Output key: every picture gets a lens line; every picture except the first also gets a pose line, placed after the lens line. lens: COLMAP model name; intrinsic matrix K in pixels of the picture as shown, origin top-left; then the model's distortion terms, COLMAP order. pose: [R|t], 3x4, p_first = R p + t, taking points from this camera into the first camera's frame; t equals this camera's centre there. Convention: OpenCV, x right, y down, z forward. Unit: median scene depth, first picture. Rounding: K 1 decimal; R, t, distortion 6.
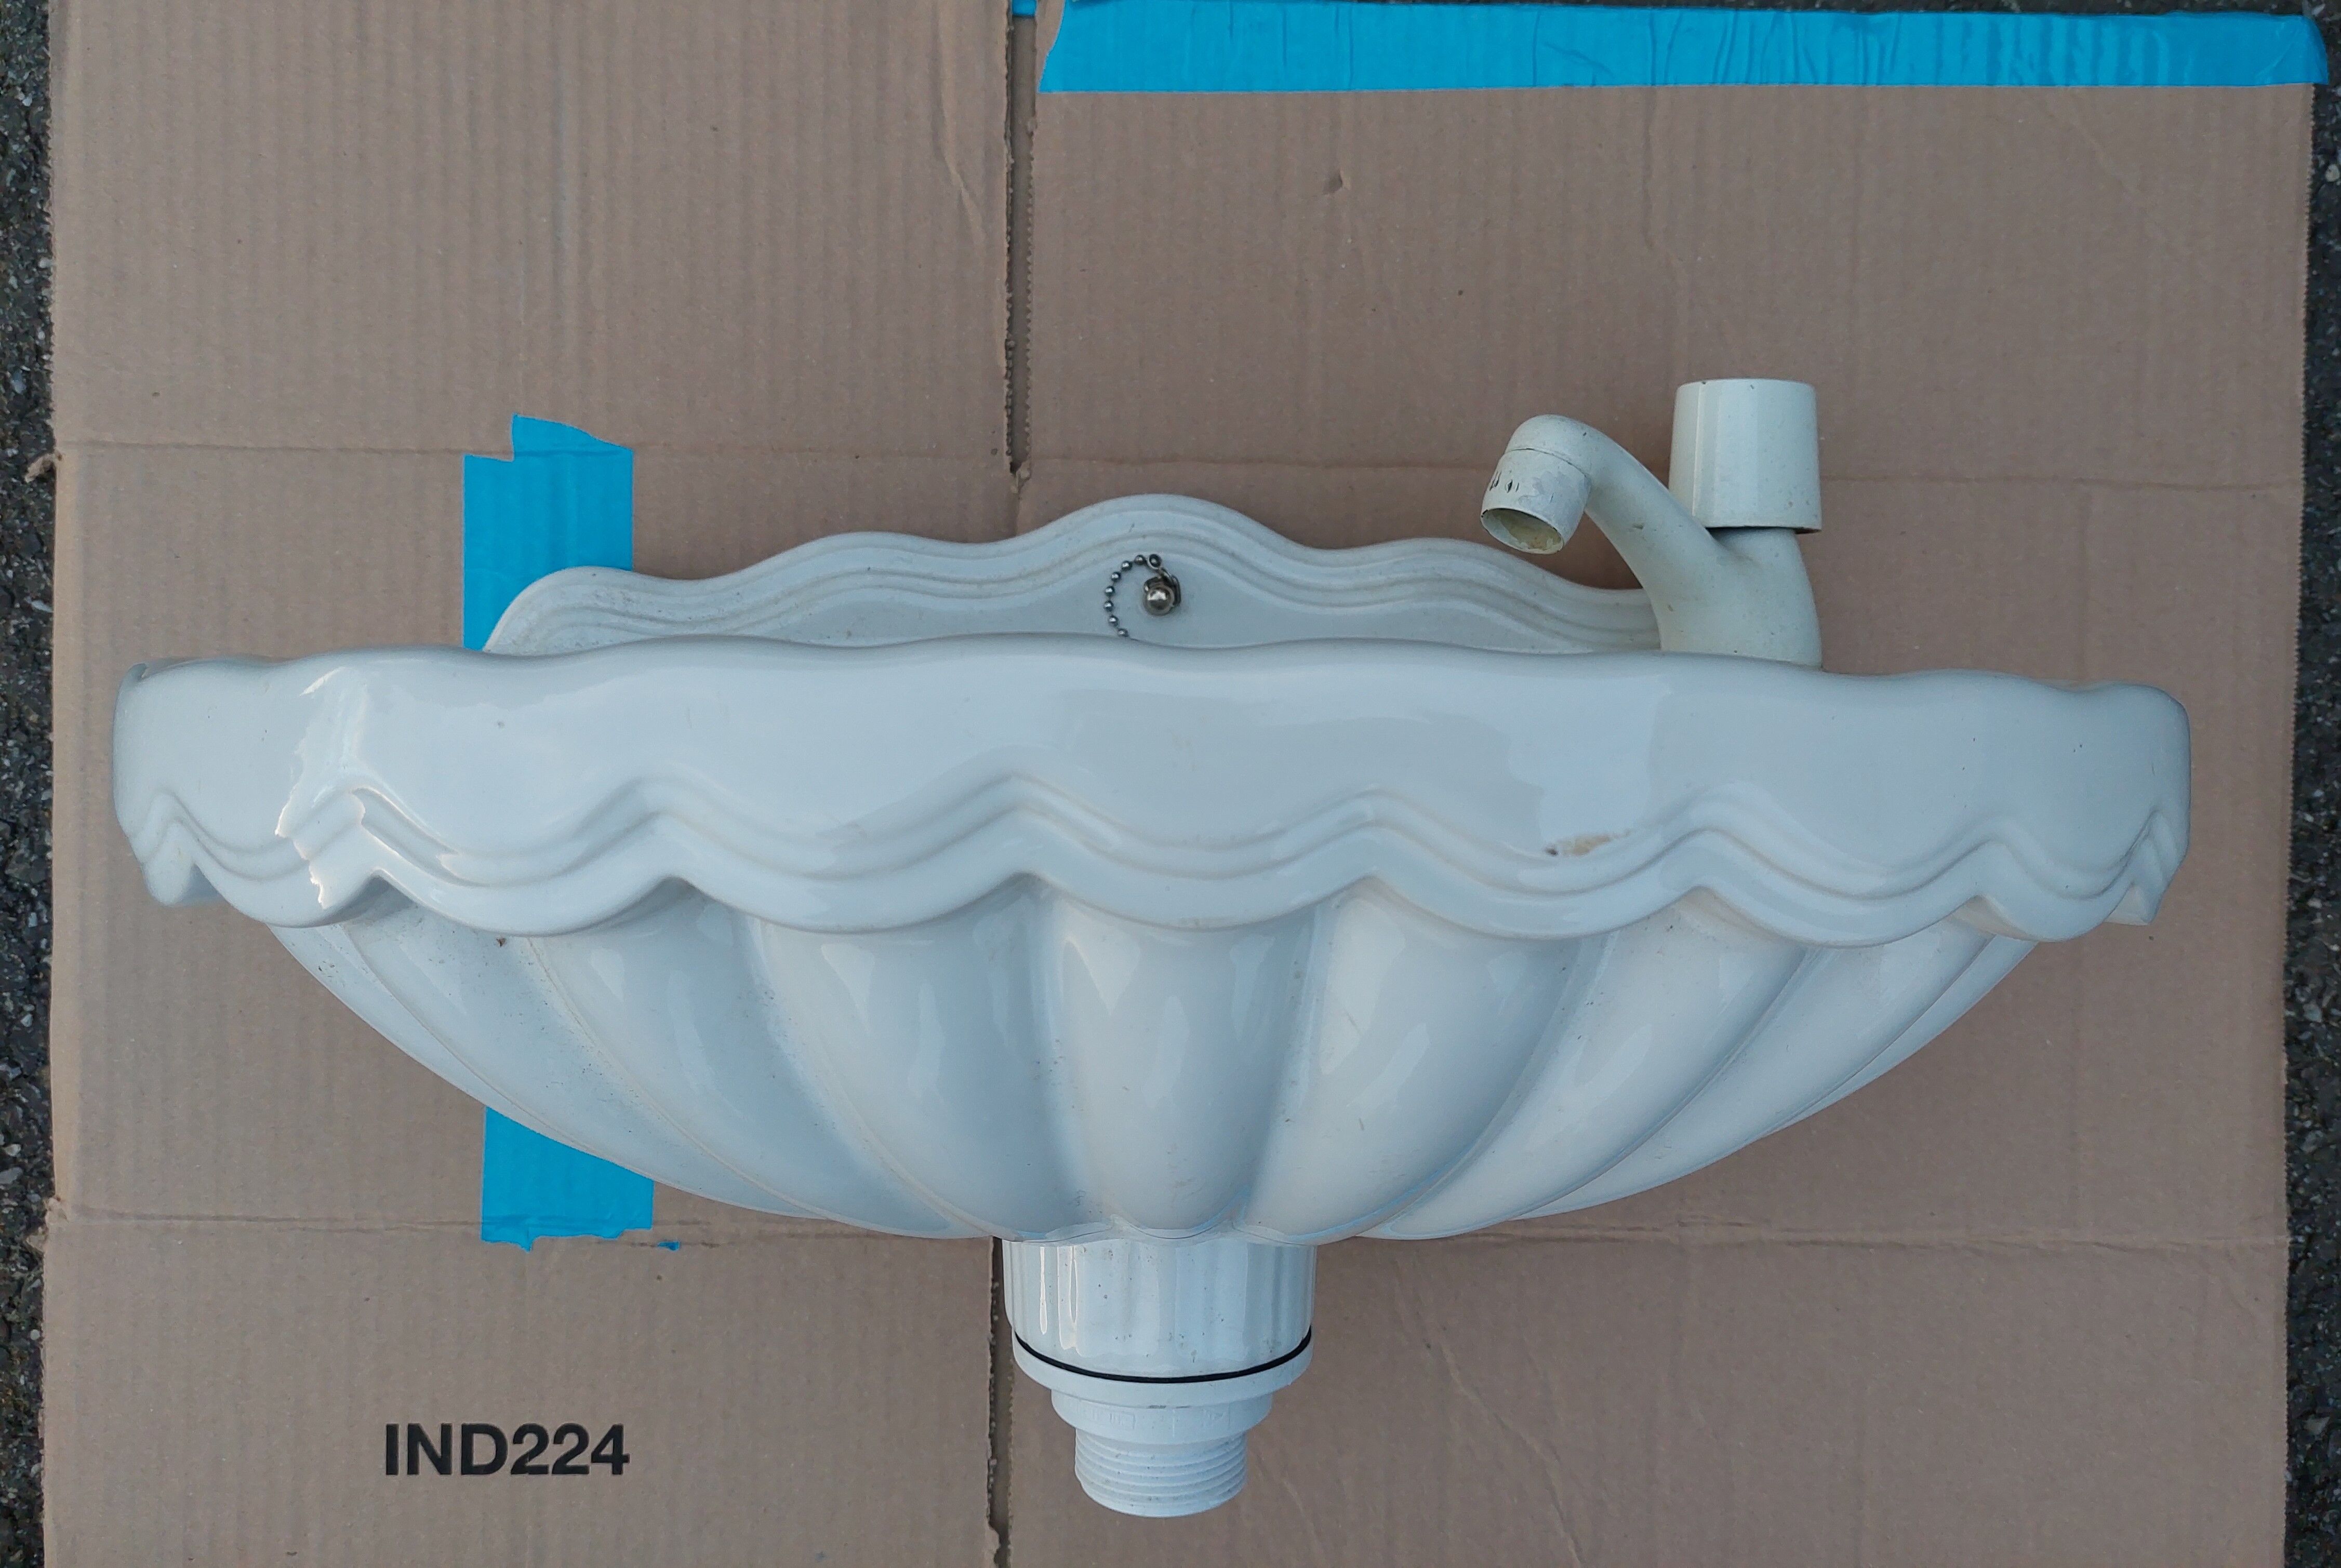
lens RADIAL K [[1606.2, 0, 1167.1], [0, 1606.2, 765.6], [0, 0, 1]] dist [0.055907, -0.030512]
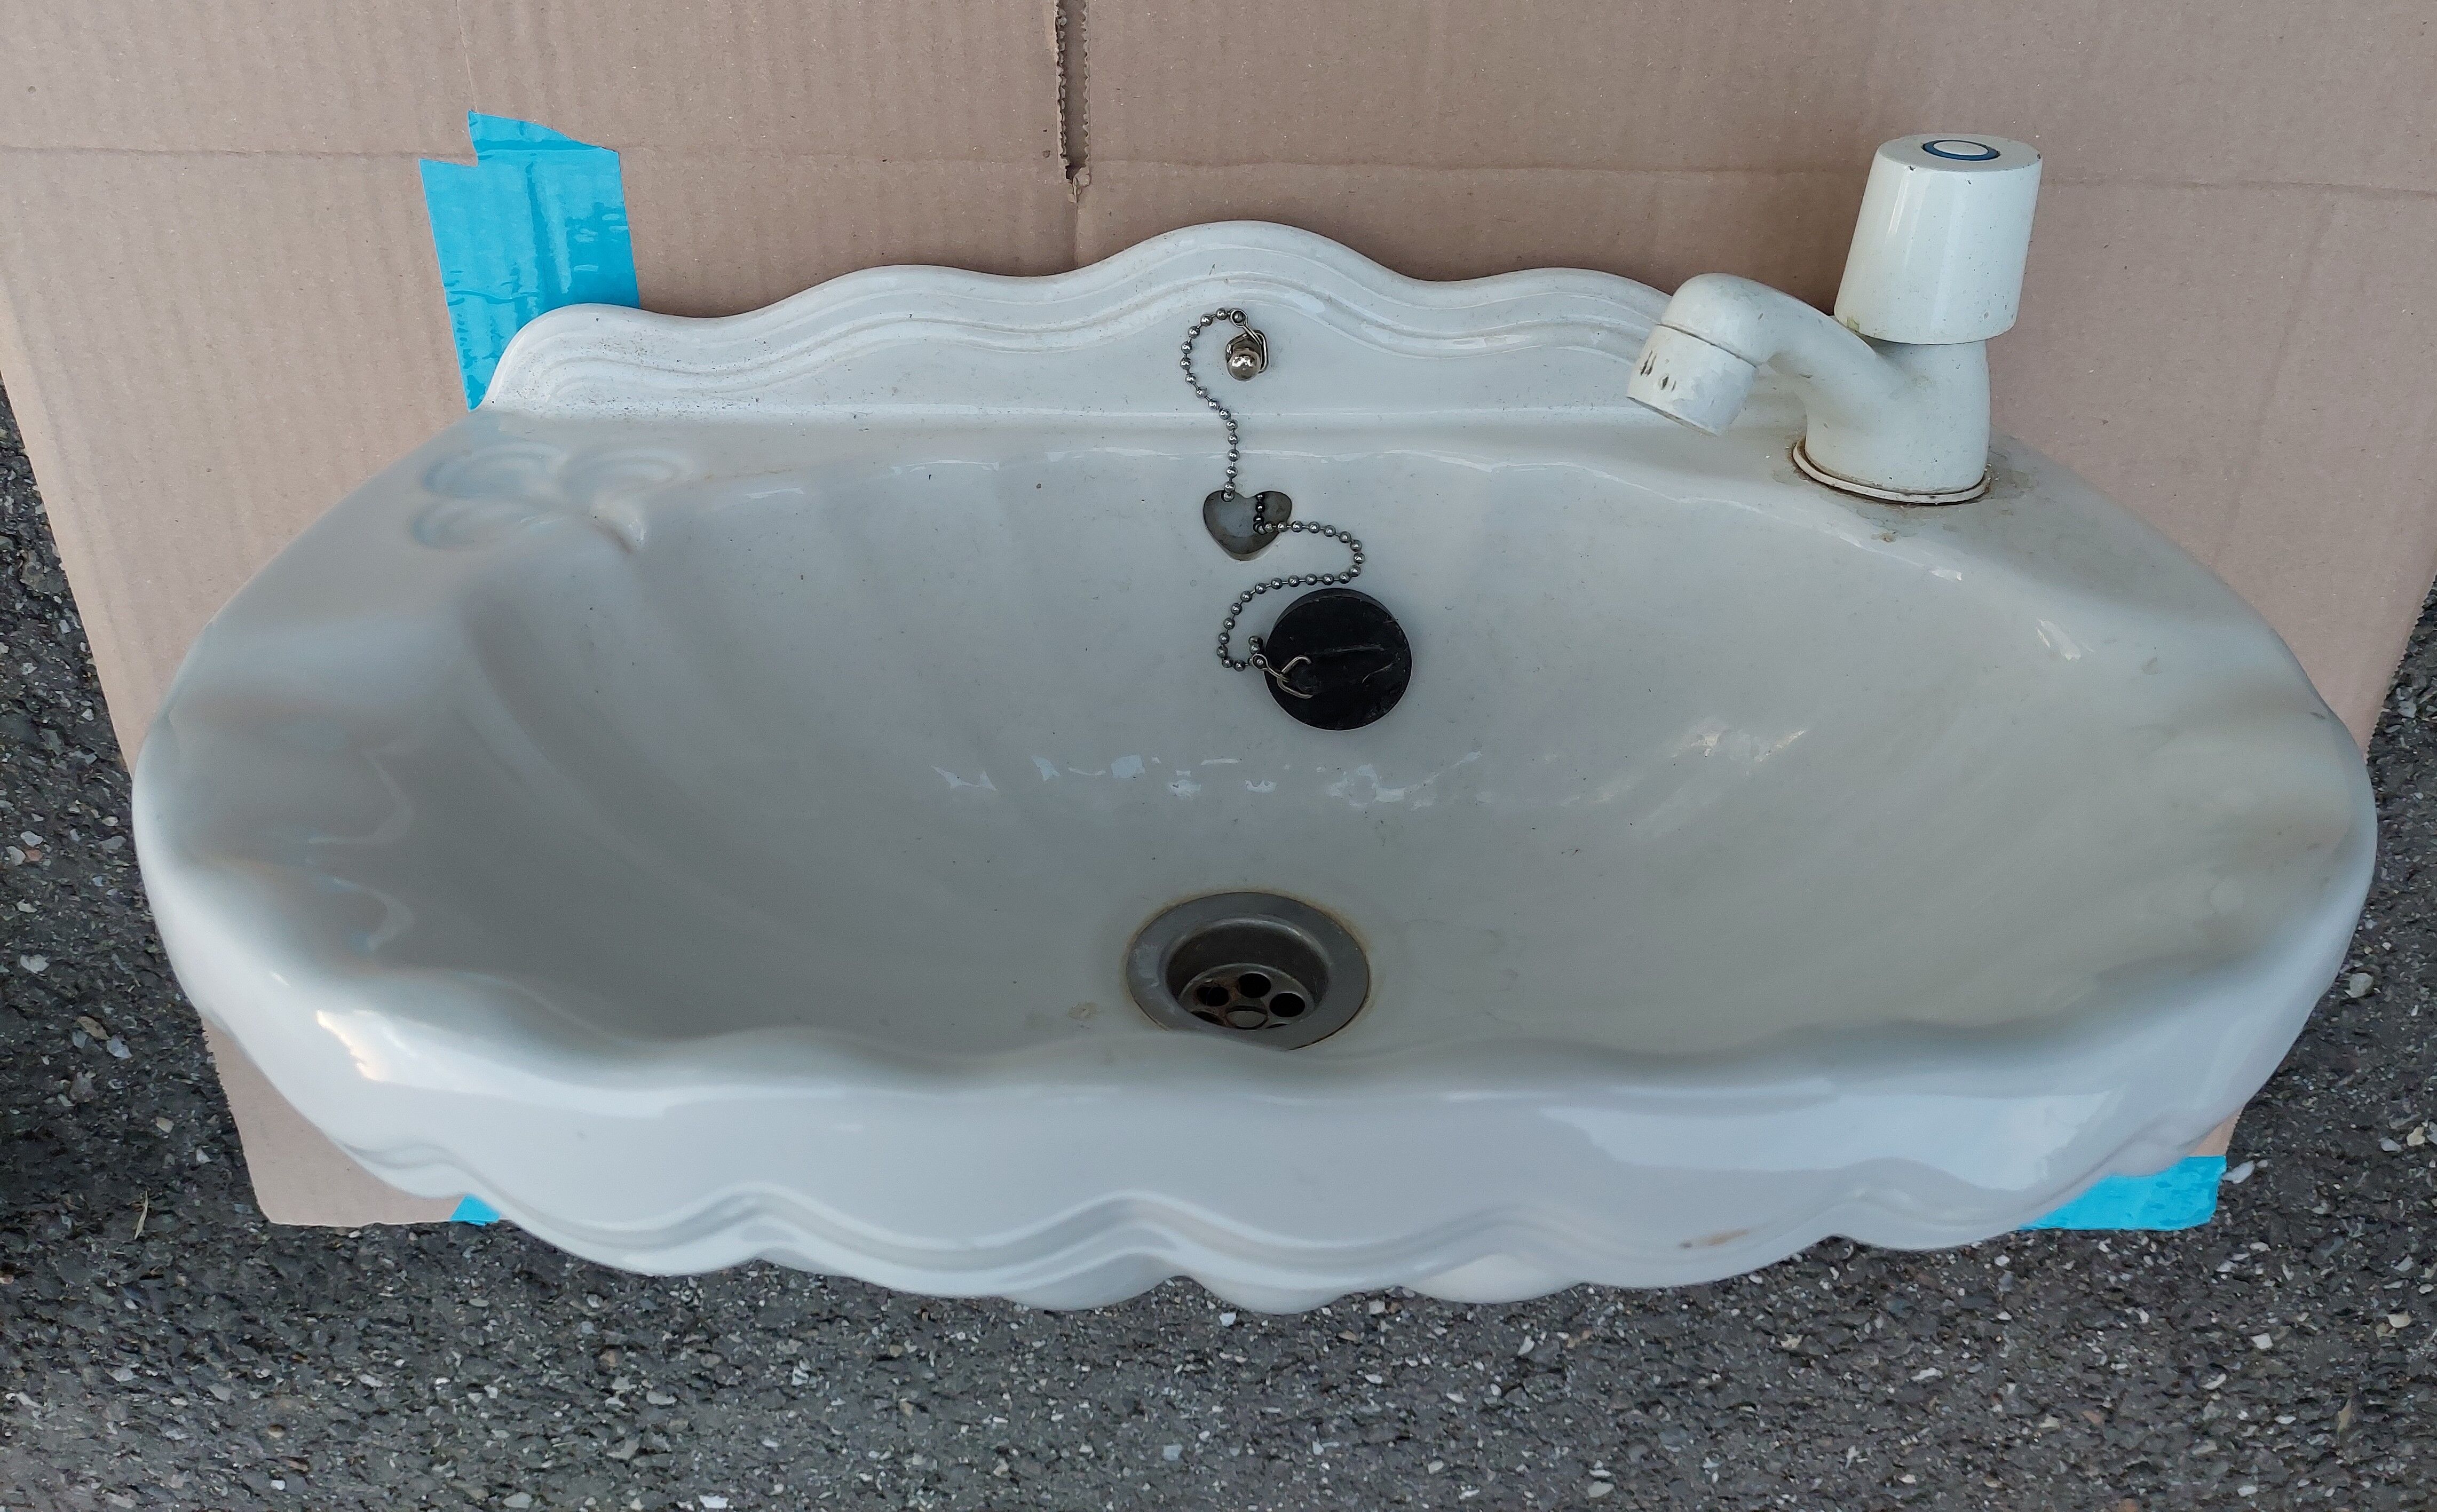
lens RADIAL K [[1637.9, 0, 1219.3], [0, 1637.9, 756.7], [0, 0, 1]] dist [0.011765, 0.015983]
pose [[0.999997, 0.002202, 0.001241, -0.017106], [-0.002517, 0.911708, 0.410831, -0.244562], [-0.000227, -0.410833, 0.911710, 0.087785]]
